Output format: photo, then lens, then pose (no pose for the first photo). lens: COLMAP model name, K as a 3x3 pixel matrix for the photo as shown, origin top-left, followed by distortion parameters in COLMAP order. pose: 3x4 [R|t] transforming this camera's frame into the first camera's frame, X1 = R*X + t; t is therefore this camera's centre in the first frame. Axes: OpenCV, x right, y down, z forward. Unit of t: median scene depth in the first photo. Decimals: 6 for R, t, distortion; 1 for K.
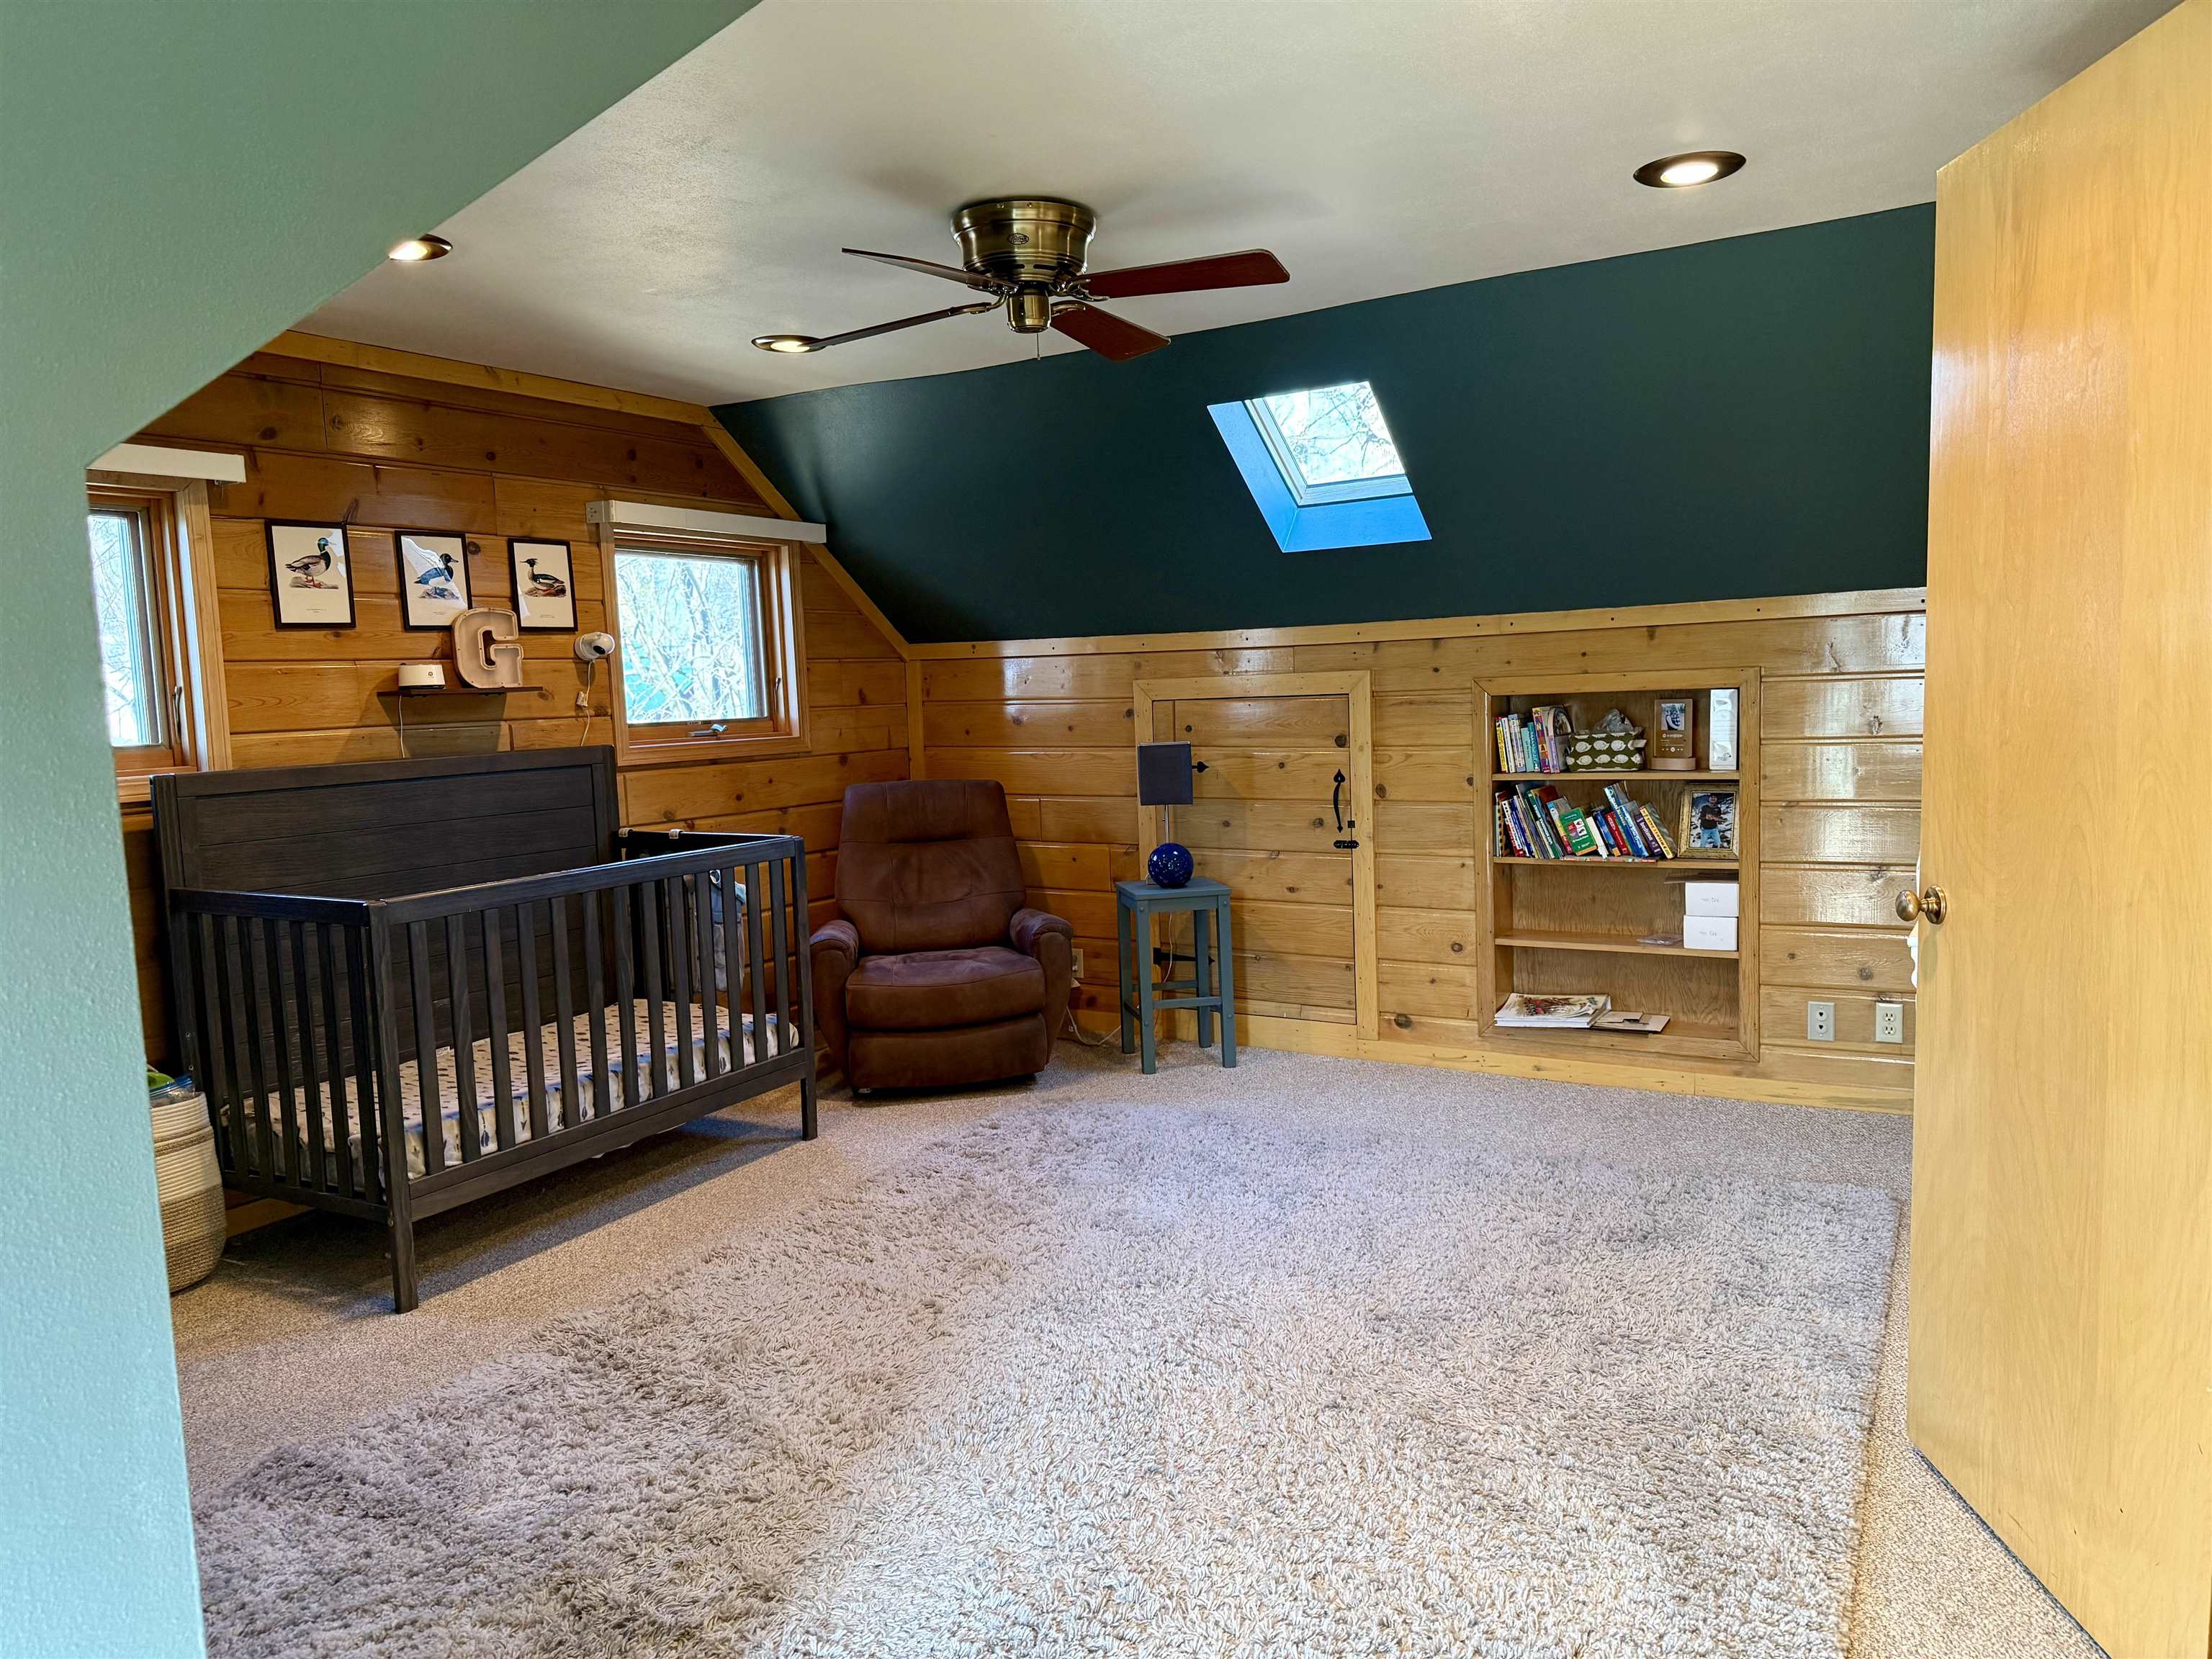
lens RADIAL K [[1540.8, 0, 1106.5], [0, 1540.8, 841.1], [0, 0, 1]] dist [0.148238, -0.224916]
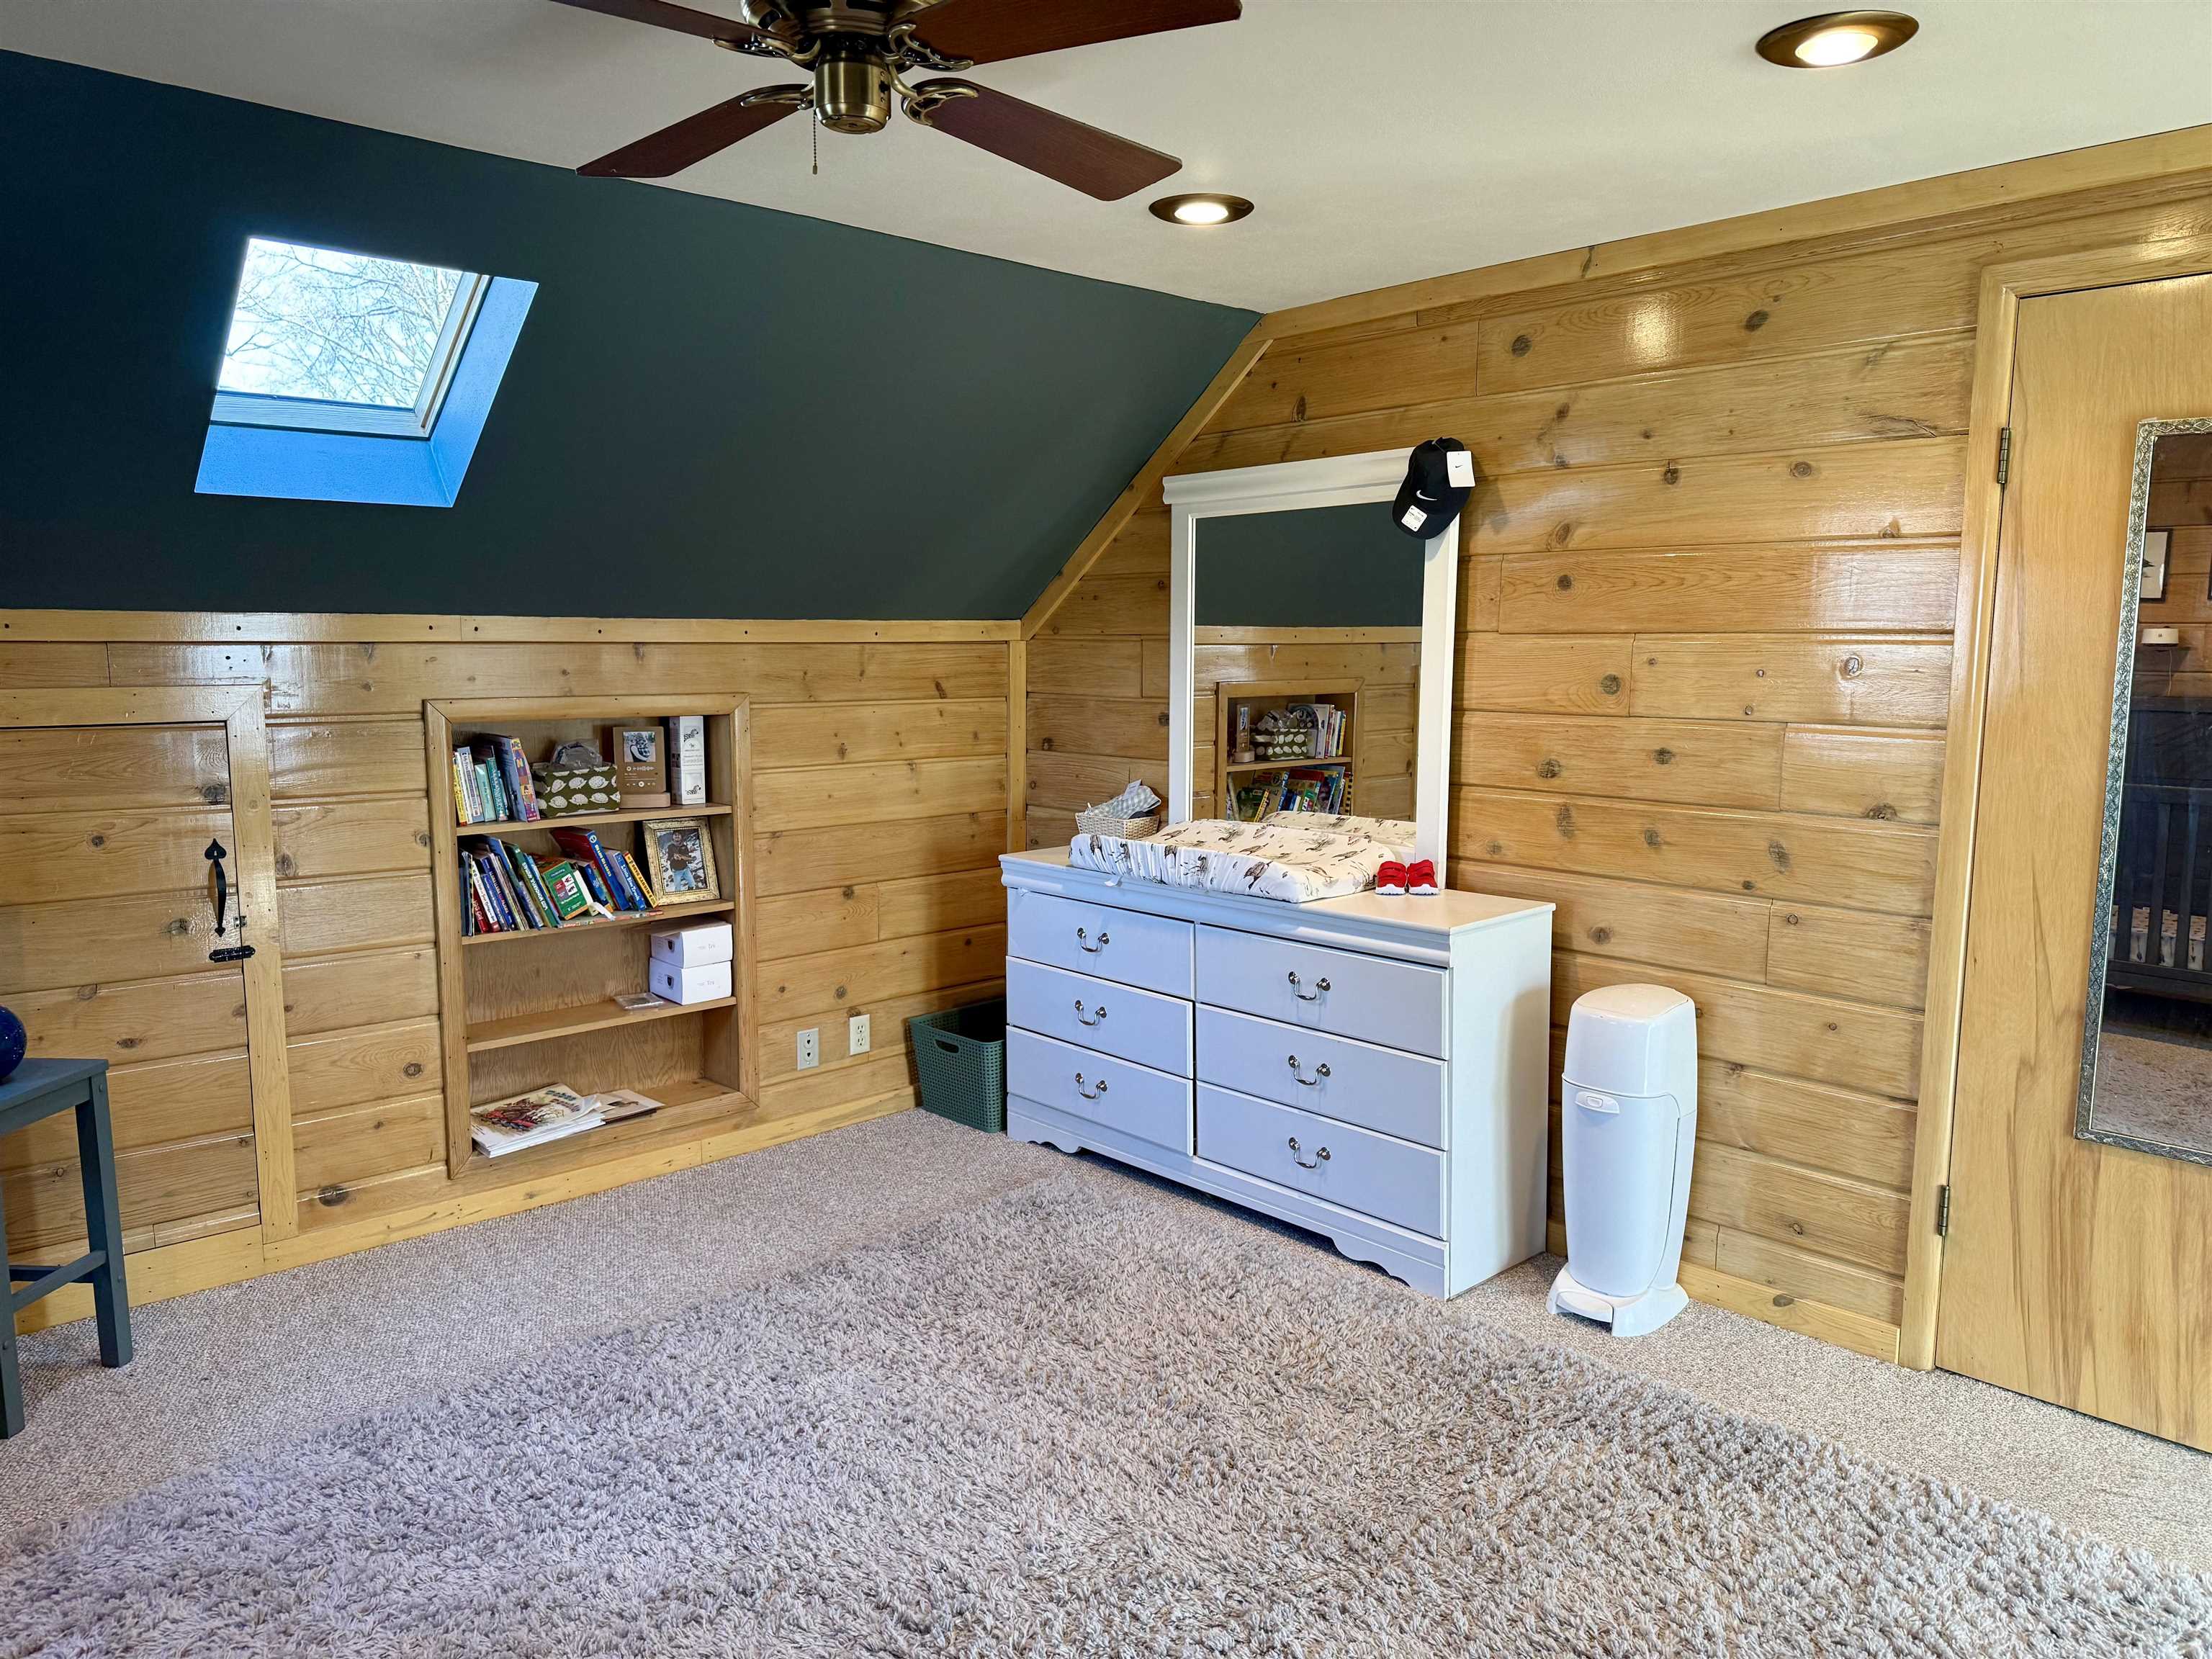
lens RADIAL K [[1540.8, 0, 1106.5], [0, 1540.8, 841.1], [0, 0, 1]] dist [0.148238, -0.224916]
pose [[0.273724, -0.085100, 0.958036, -0.985234], [0.088505, 0.994081, 0.063014, -0.142976], [-0.957728, 0.067543, 0.279635, 1.237964]]
